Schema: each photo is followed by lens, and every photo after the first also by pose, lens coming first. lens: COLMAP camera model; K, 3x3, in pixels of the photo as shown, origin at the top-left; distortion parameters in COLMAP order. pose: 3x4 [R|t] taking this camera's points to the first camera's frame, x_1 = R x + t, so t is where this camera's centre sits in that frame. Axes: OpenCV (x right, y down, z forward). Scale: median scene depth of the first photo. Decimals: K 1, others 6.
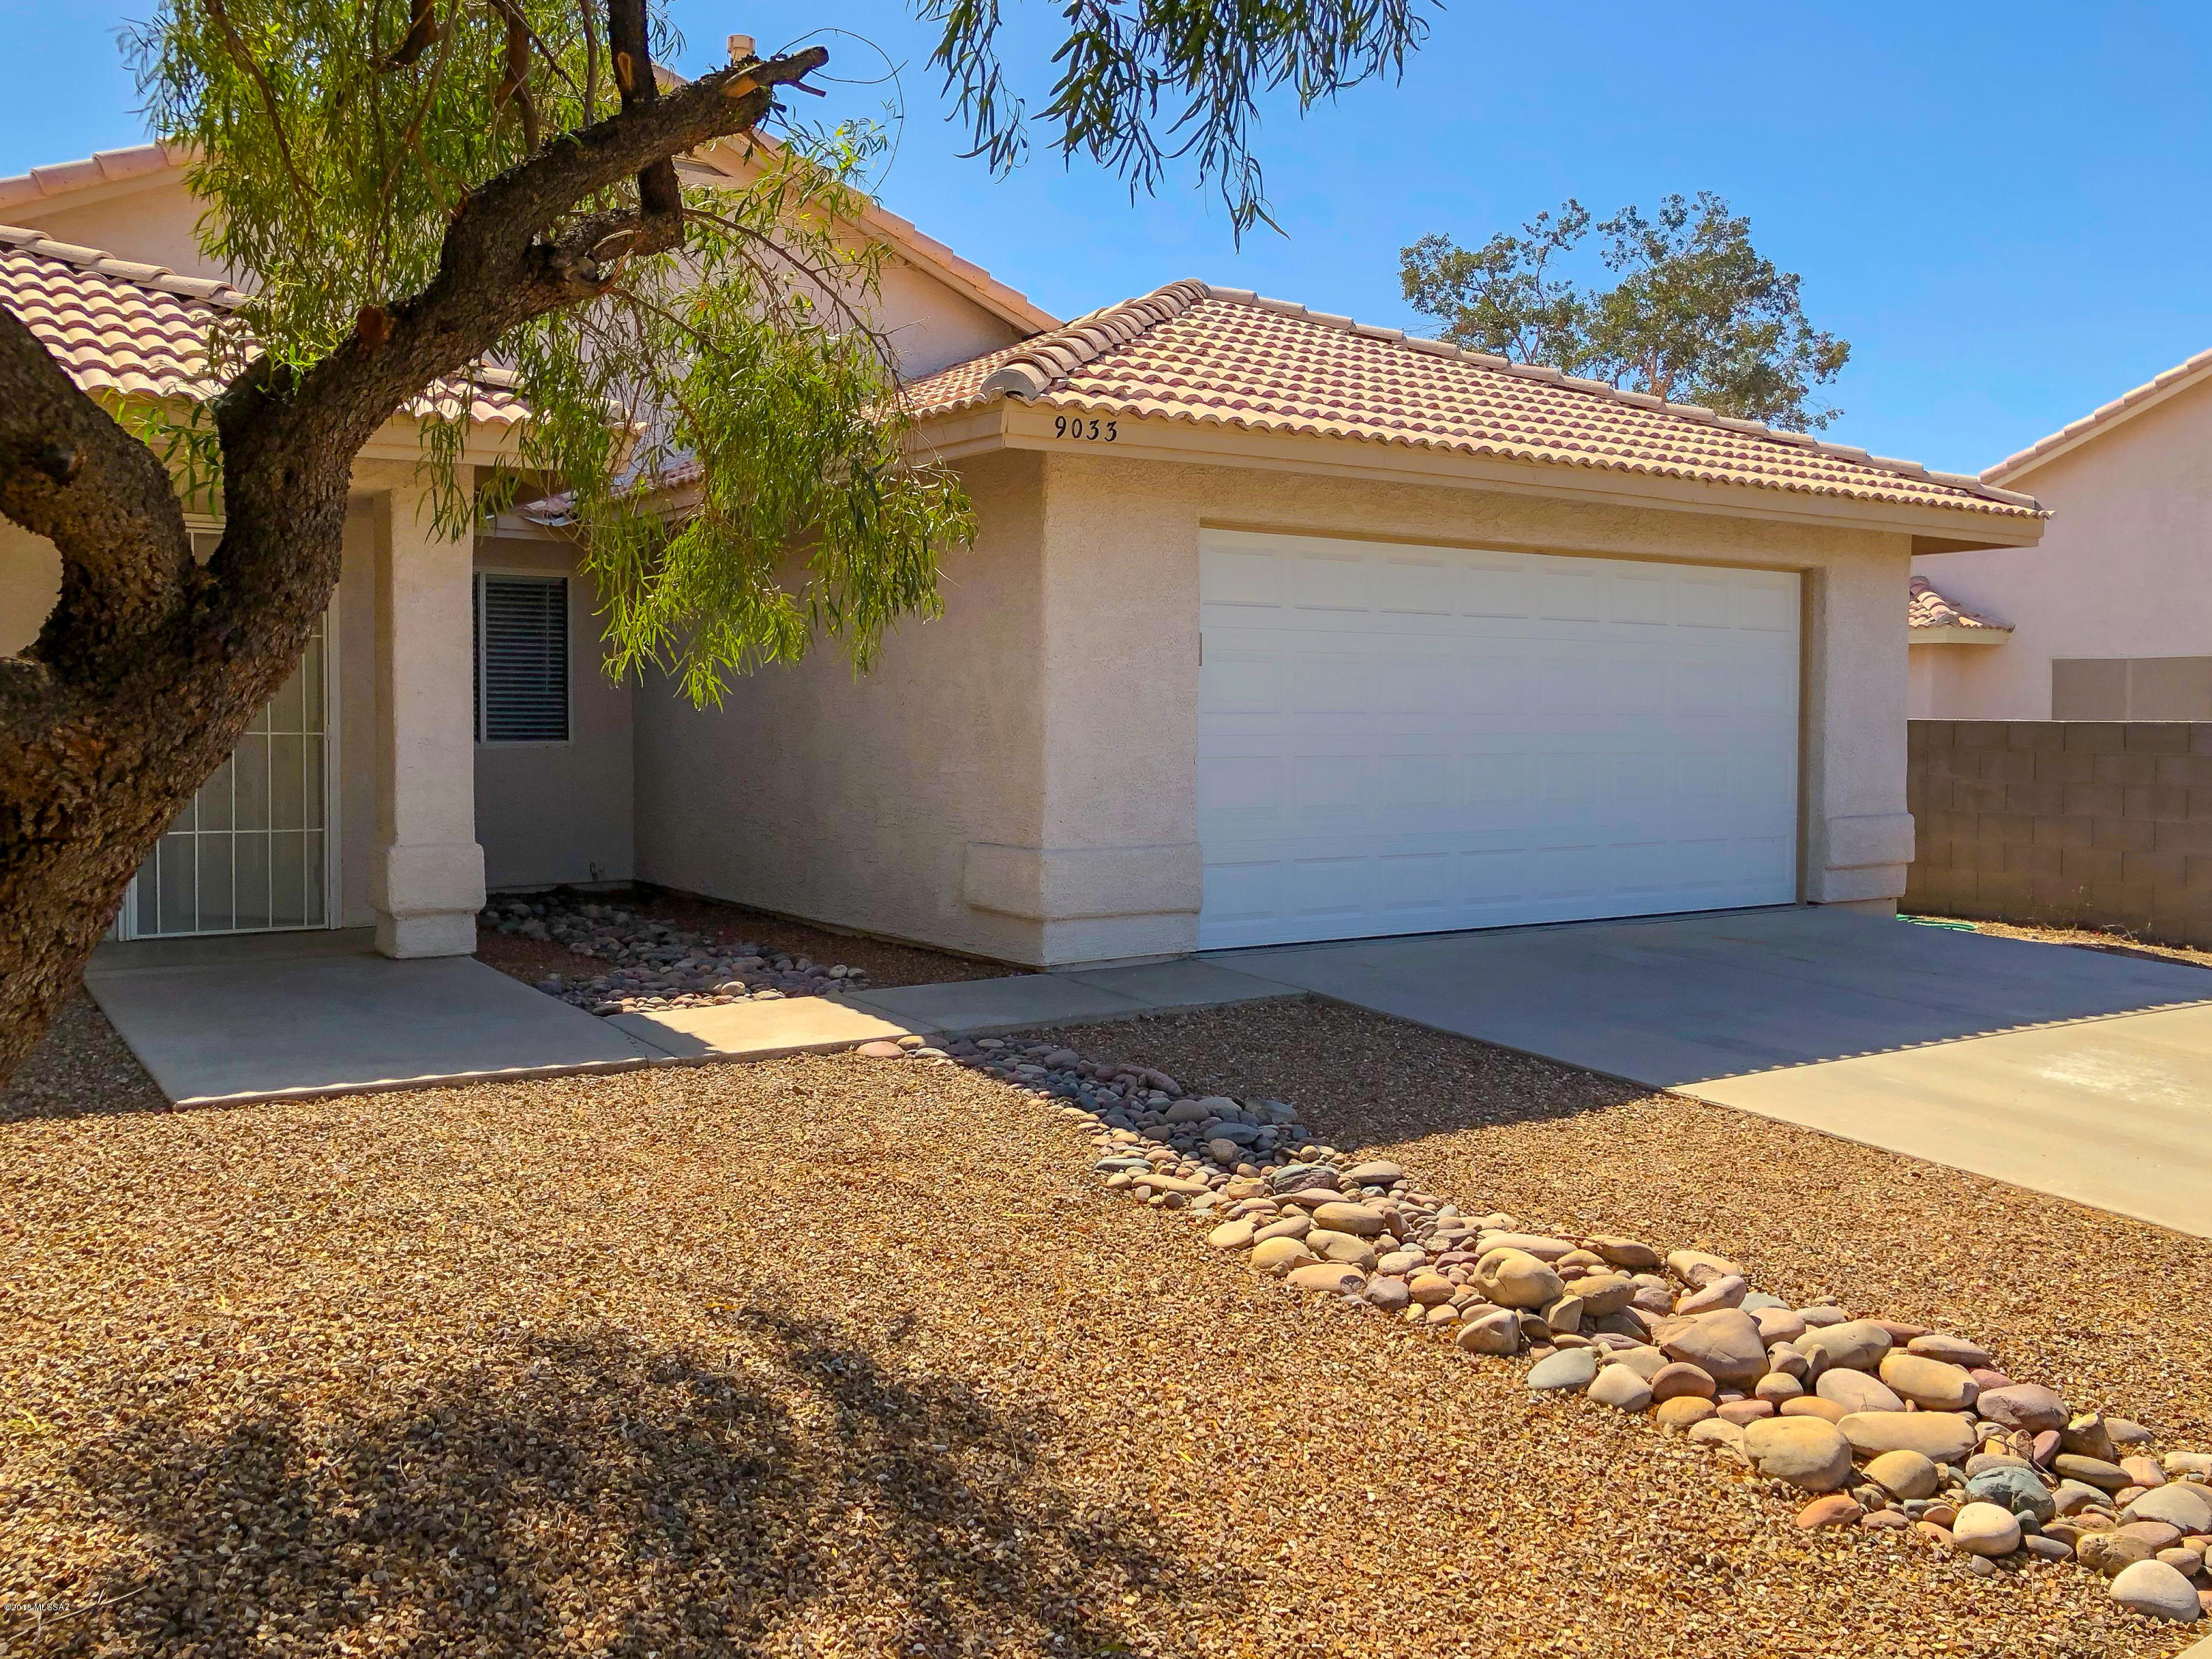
lens RADIAL K [[1918.6, 0, 1099.7], [0, 1918.6, 814.1], [0, 0, 1]] dist [0.028193, -0.026017]
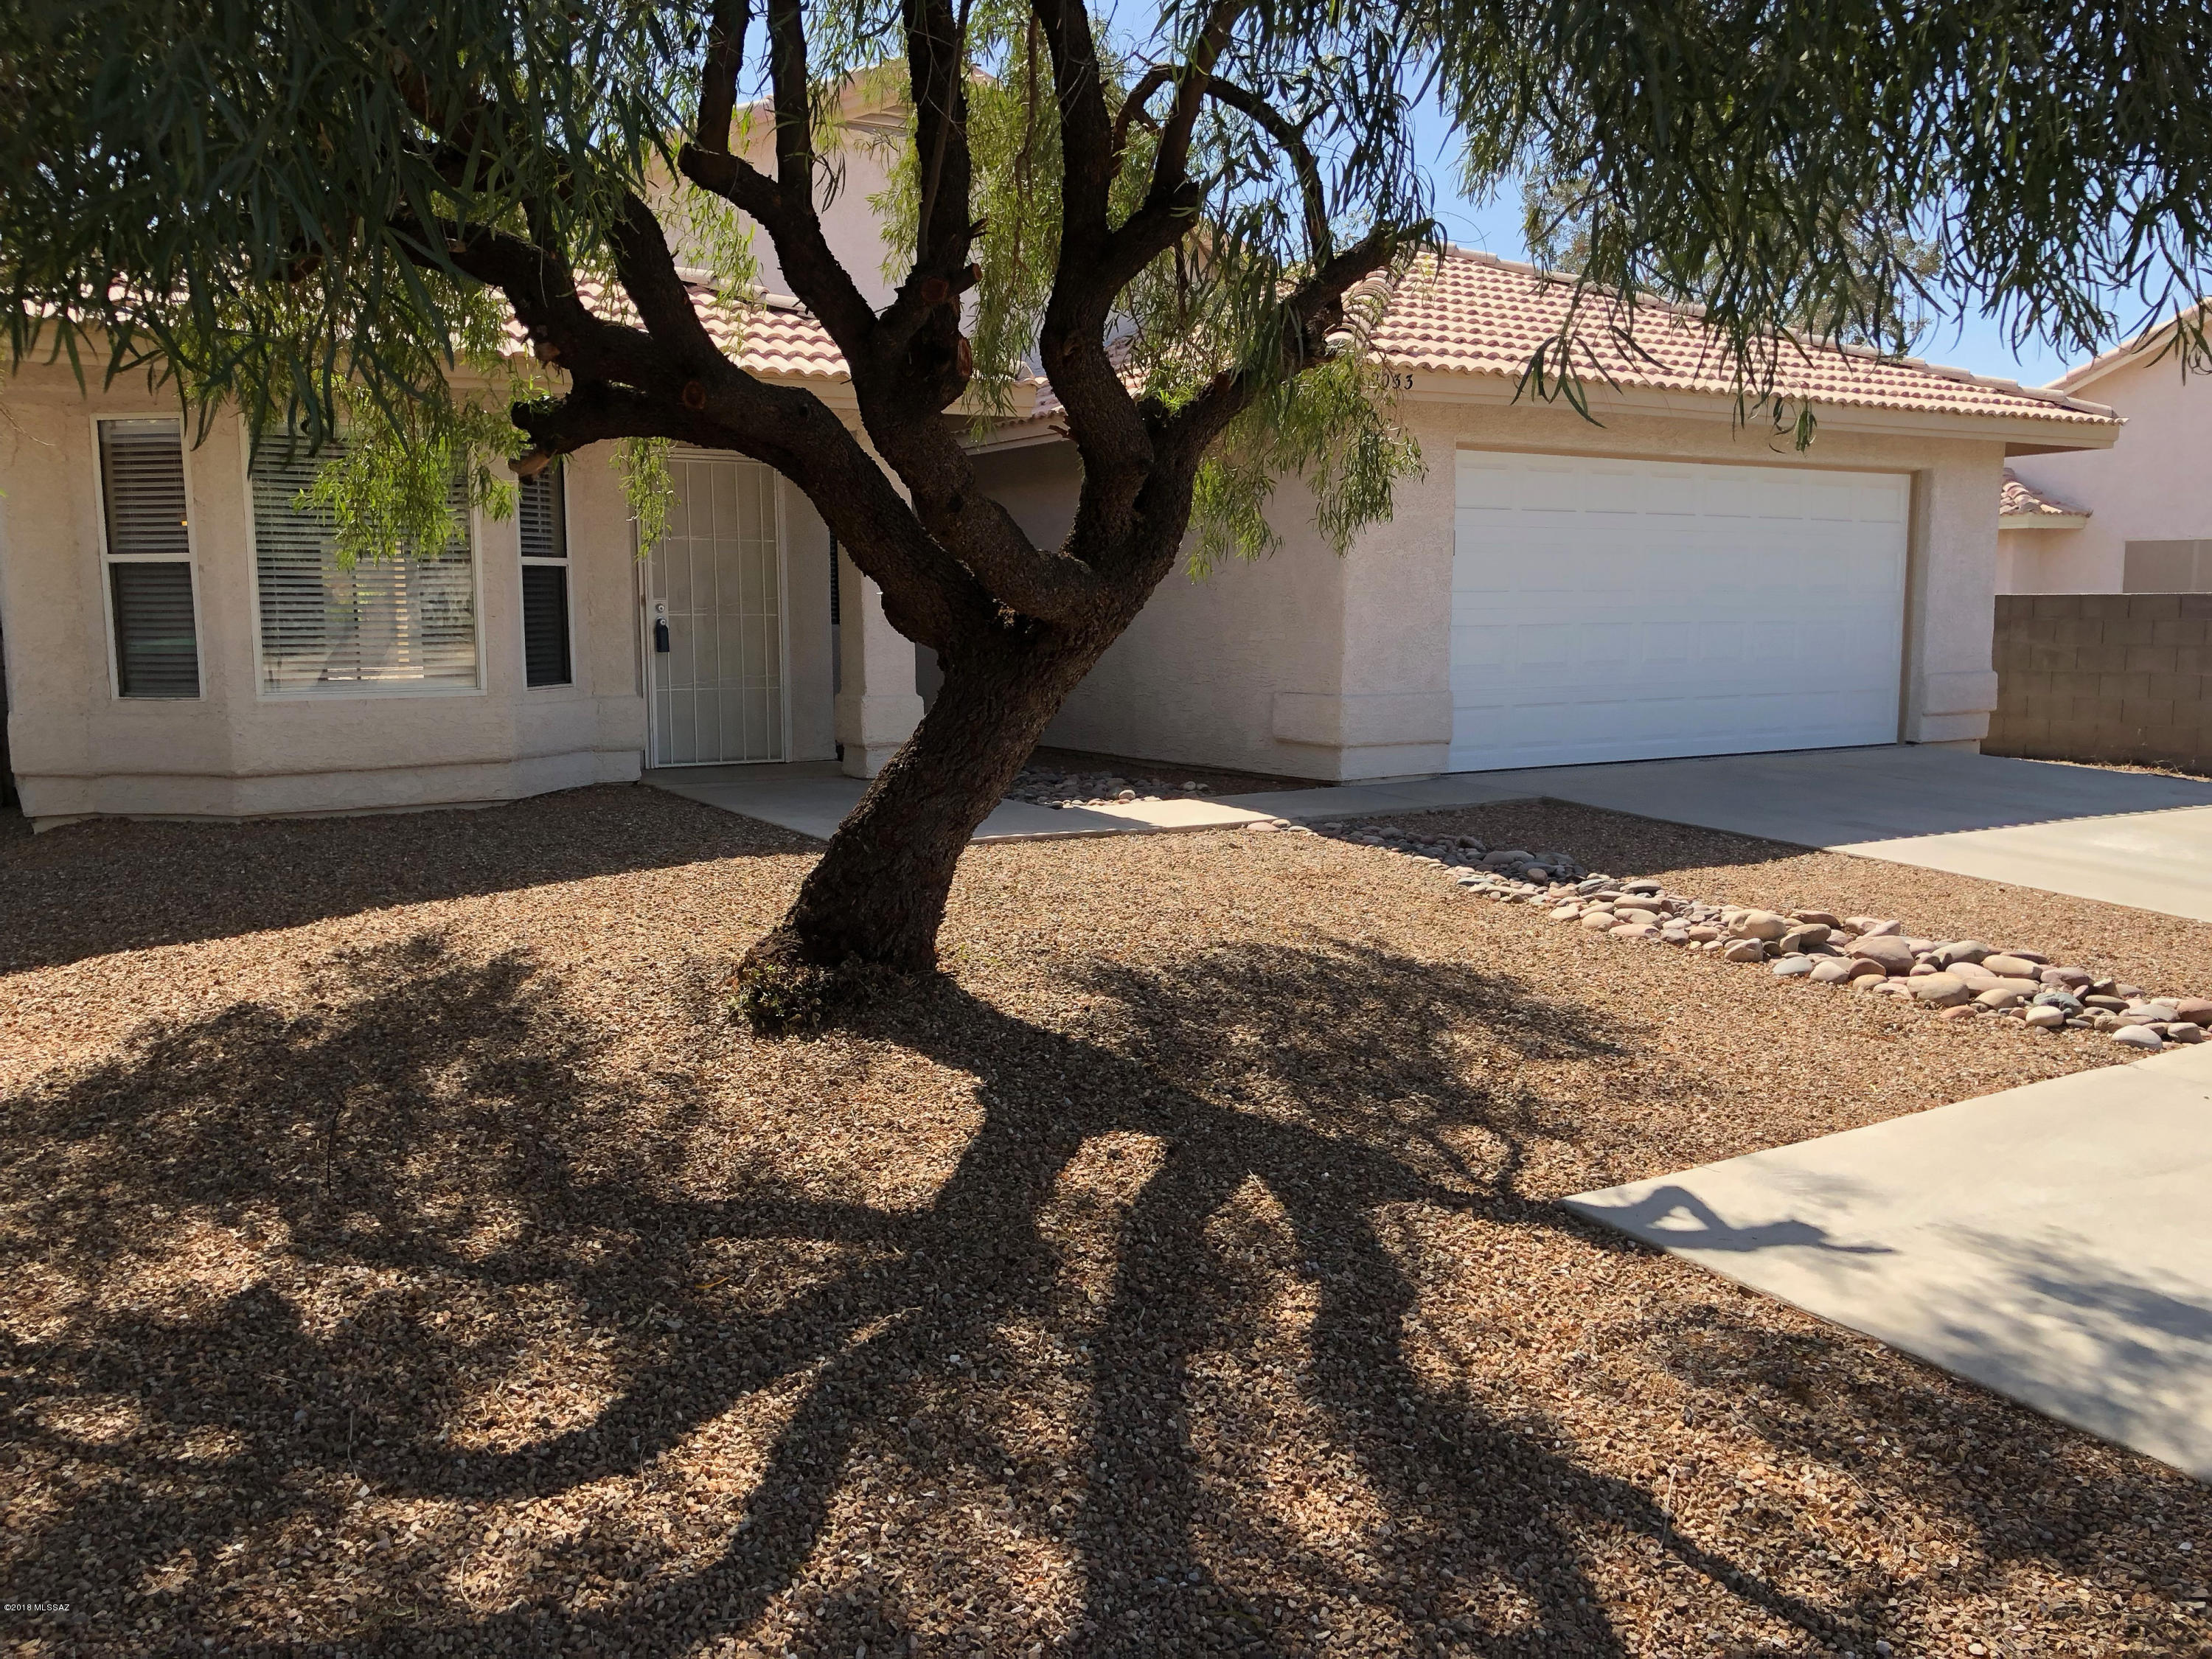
lens RADIAL K [[1806.2, 0, 1111.8], [0, 1806.2, 845.4], [0, 0, 1]] dist [0.039783, 0.015169]
pose [[0.998977, -0.000691, -0.045216, -0.135014], [0.004366, 0.996685, 0.081234, 0.020359], [0.045010, -0.081349, 0.995669, -0.293267]]
